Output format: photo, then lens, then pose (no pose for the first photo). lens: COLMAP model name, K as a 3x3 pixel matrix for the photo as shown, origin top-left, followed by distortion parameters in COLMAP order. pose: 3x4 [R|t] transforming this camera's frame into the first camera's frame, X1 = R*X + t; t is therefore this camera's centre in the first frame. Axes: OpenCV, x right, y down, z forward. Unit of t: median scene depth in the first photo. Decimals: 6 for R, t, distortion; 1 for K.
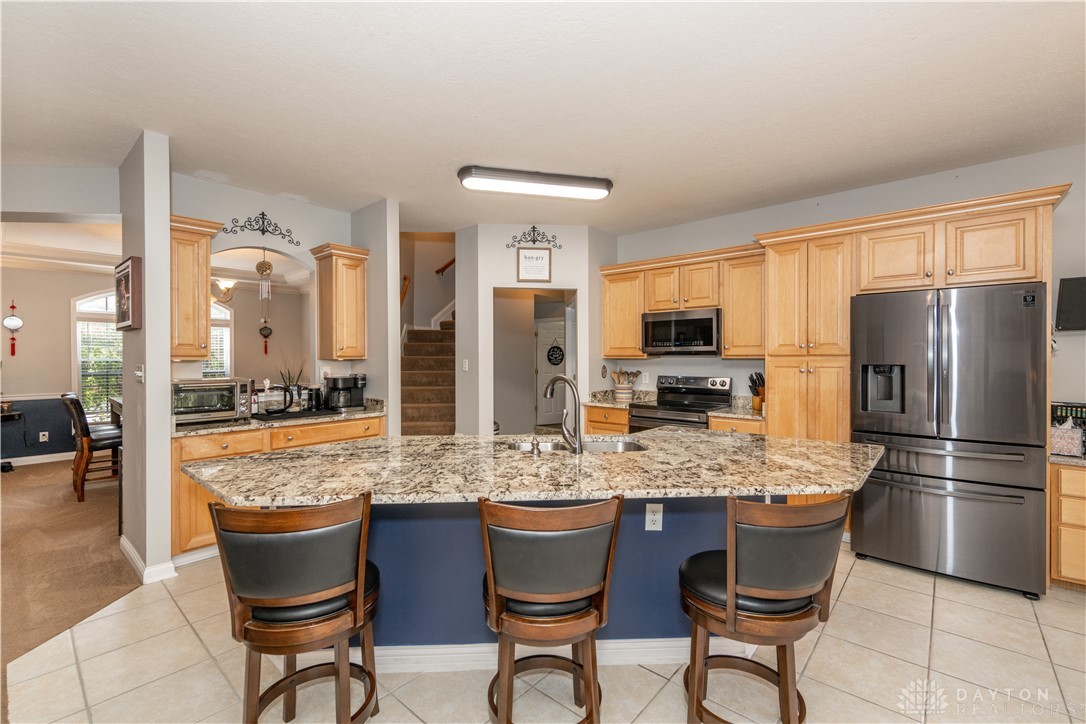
lens RADIAL K [[471.1, 0, 543.2], [0, 471.1, 361.4], [0, 0, 1]] dist [0.001563, -0.000111]
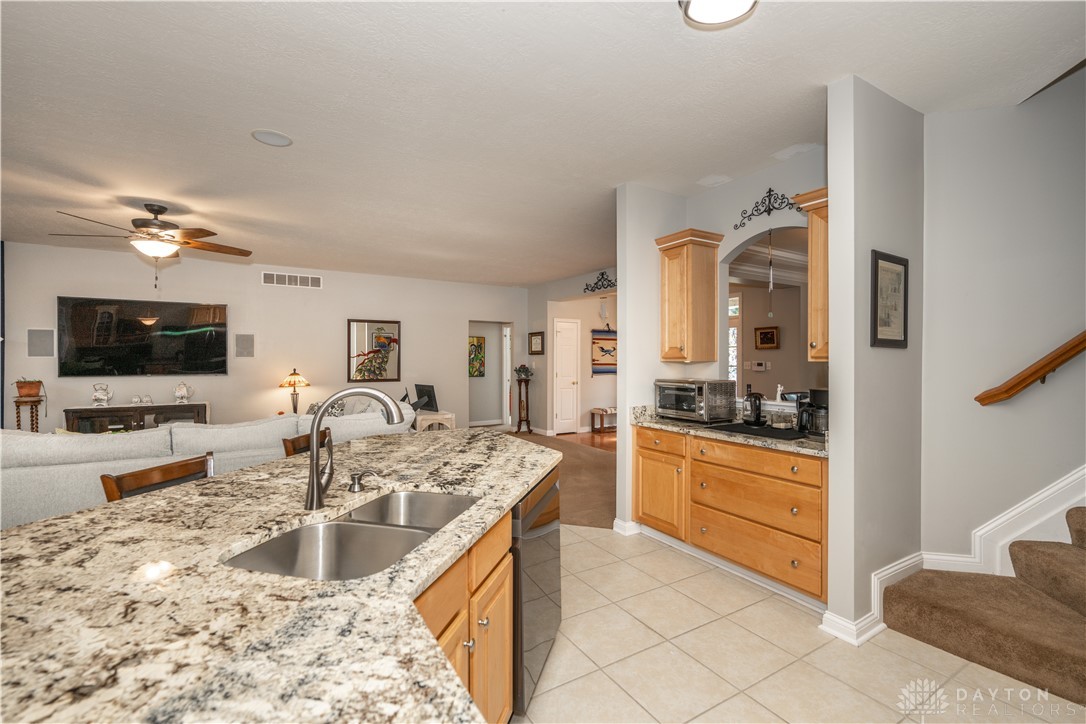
lens RADIAL K [[471.1, 0, 541.0], [0, 471.1, 359.8], [0, 0, 1]] dist [0.001563, -0.000111]
pose [[-0.312720, -0.000818, -0.949845, 0.312038], [-0.005401, 0.999985, 0.000918, -0.005431], [0.949830, 0.005417, -0.312719, 0.797050]]
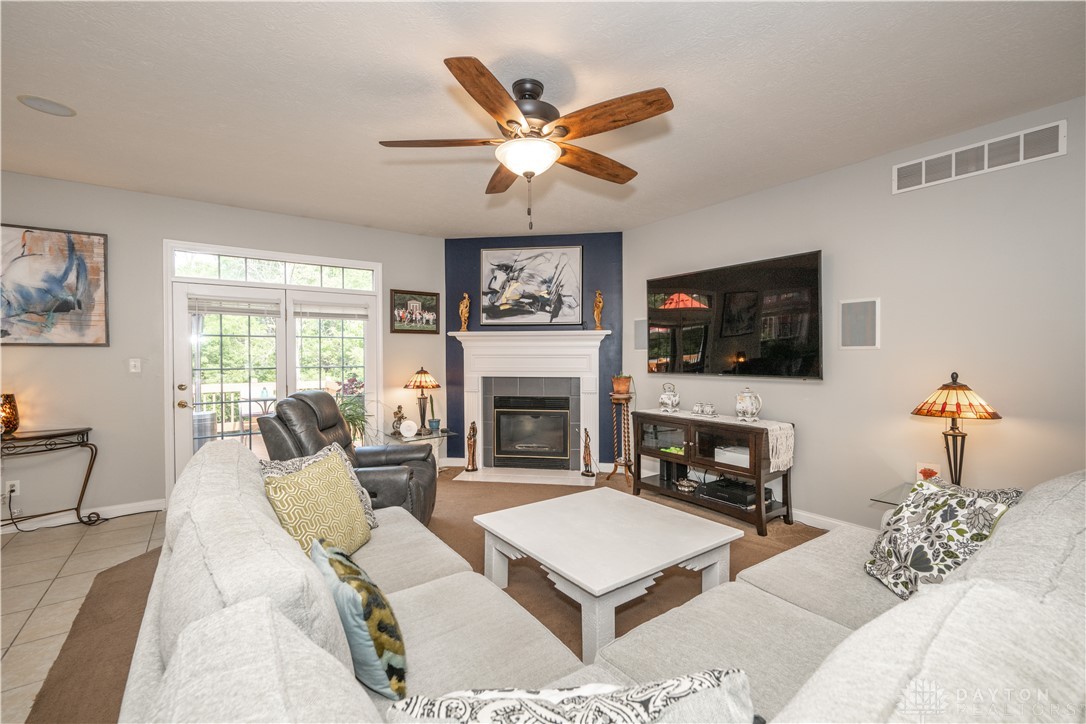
lens RADIAL K [[471.1, 0, 541.2], [0, 471.1, 359.8], [0, 0, 1]] dist [0.001563, -0.000111]
pose [[-0.971534, 0.000914, 0.236899, -0.497409], [0.004953, 0.999852, 0.016454, -0.001168], [-0.236848, 0.017159, -0.971395, 0.301377]]
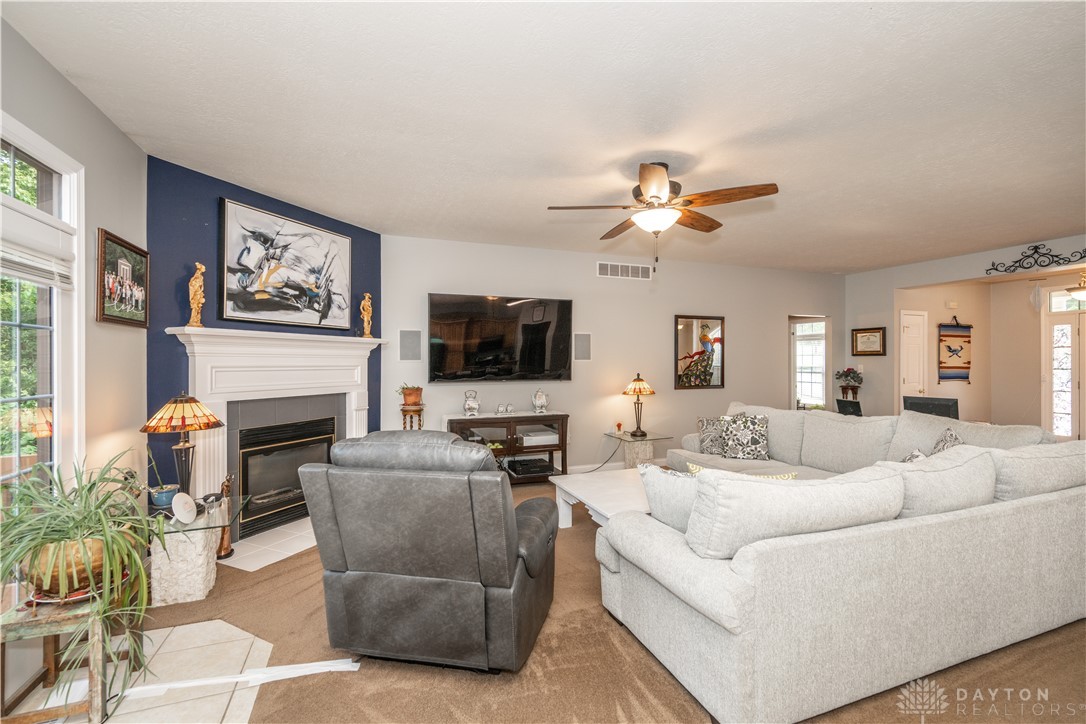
lens RADIAL K [[471.1, 0, 544.0], [0, 471.1, 359.8], [0, 0, 1]] dist [0.001563, -0.000111]
pose [[-0.481204, -0.001686, -0.876607, 0.378970], [-0.003189, 0.999995, -0.000172, -0.007607], [0.876603, 0.002713, -0.481206, -0.031889]]
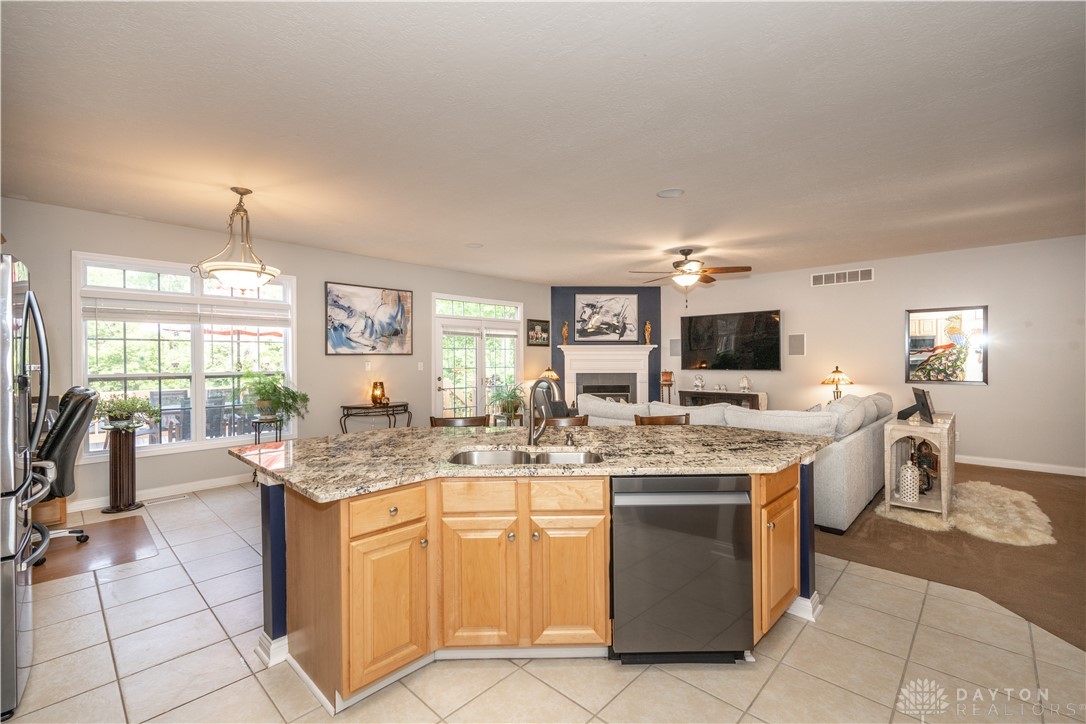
lens RADIAL K [[471.1, 0, 542.4], [0, 471.1, 361.8], [0, 0, 1]] dist [0.001563, -0.000111]
pose [[-0.998818, 0.005981, 0.048228, -0.004627], [0.006536, 0.999914, 0.011361, -0.008841], [-0.048156, 0.011663, -0.998772, 1.131512]]
